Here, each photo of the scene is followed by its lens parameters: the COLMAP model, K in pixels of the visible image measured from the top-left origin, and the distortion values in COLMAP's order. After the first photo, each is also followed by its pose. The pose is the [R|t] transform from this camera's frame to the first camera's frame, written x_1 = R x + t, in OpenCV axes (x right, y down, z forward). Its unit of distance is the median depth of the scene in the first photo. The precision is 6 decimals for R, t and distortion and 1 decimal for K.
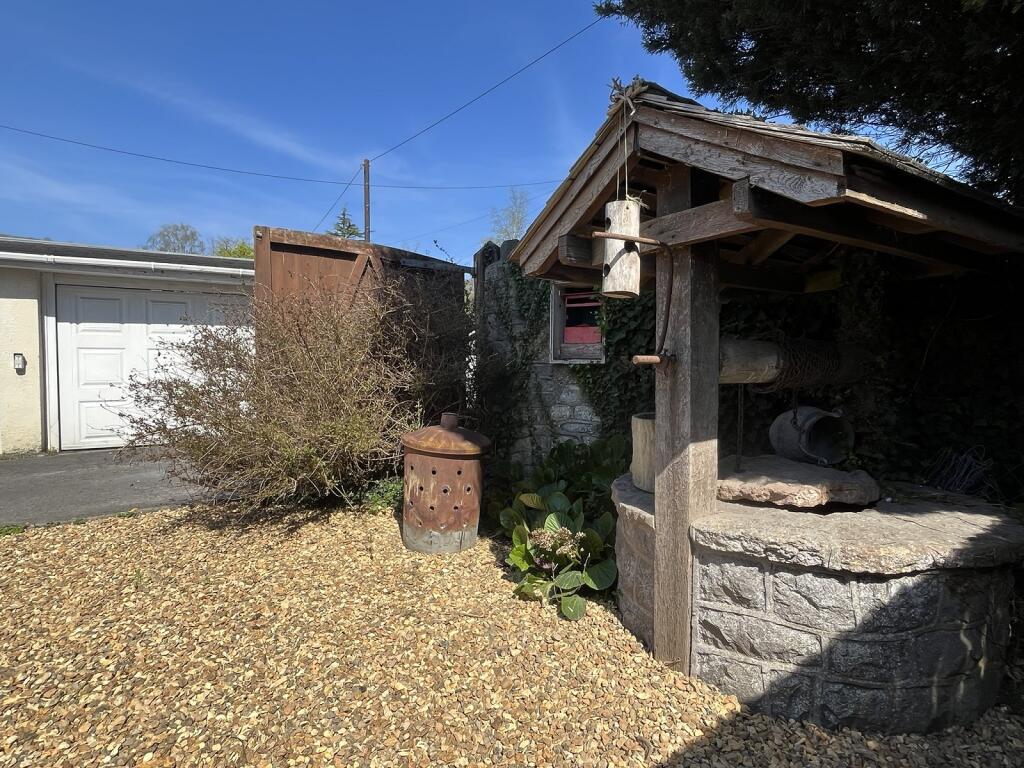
lens RADIAL K [[556.6, 0, 512.0], [0, 556.6, 384.0], [0, 0, 1]] dist [-0.001771, 0.000451]
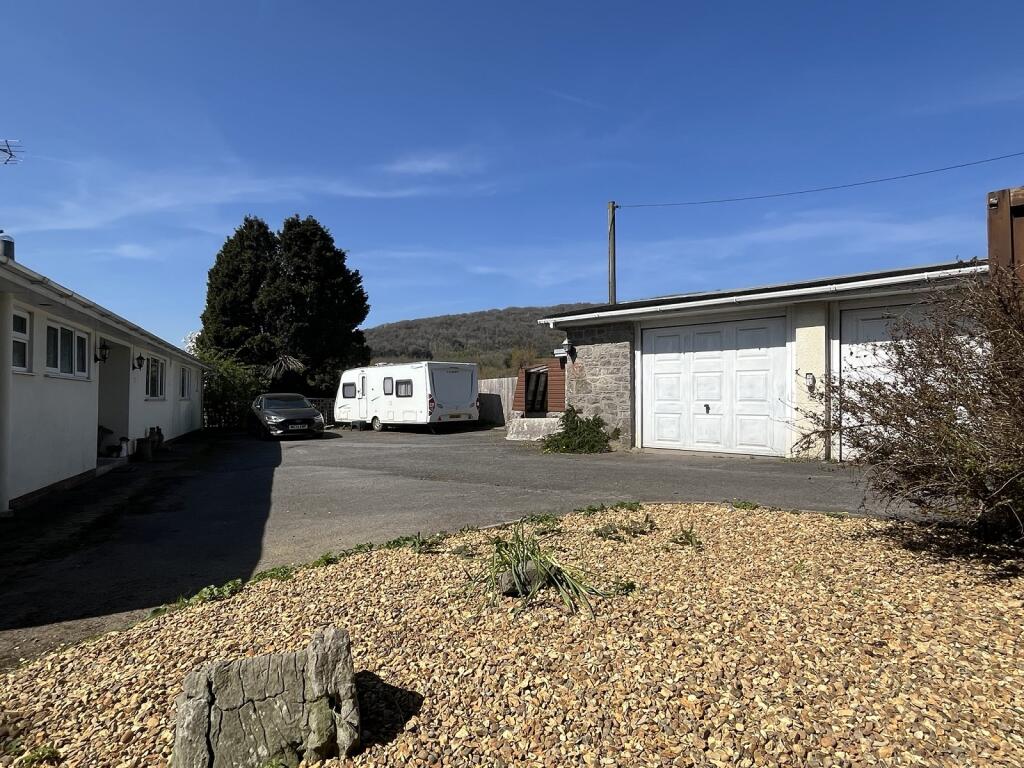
lens RADIAL K [[556.6, 0, 512.0], [0, 556.6, 384.0], [0, 0, 1]] dist [-0.001771, 0.000451]
pose [[0.301580, -0.016816, -0.953293, 0.159084], [-0.026562, 0.999308, -0.026031, 0.054978], [0.953071, 0.033172, 0.300925, 0.180136]]
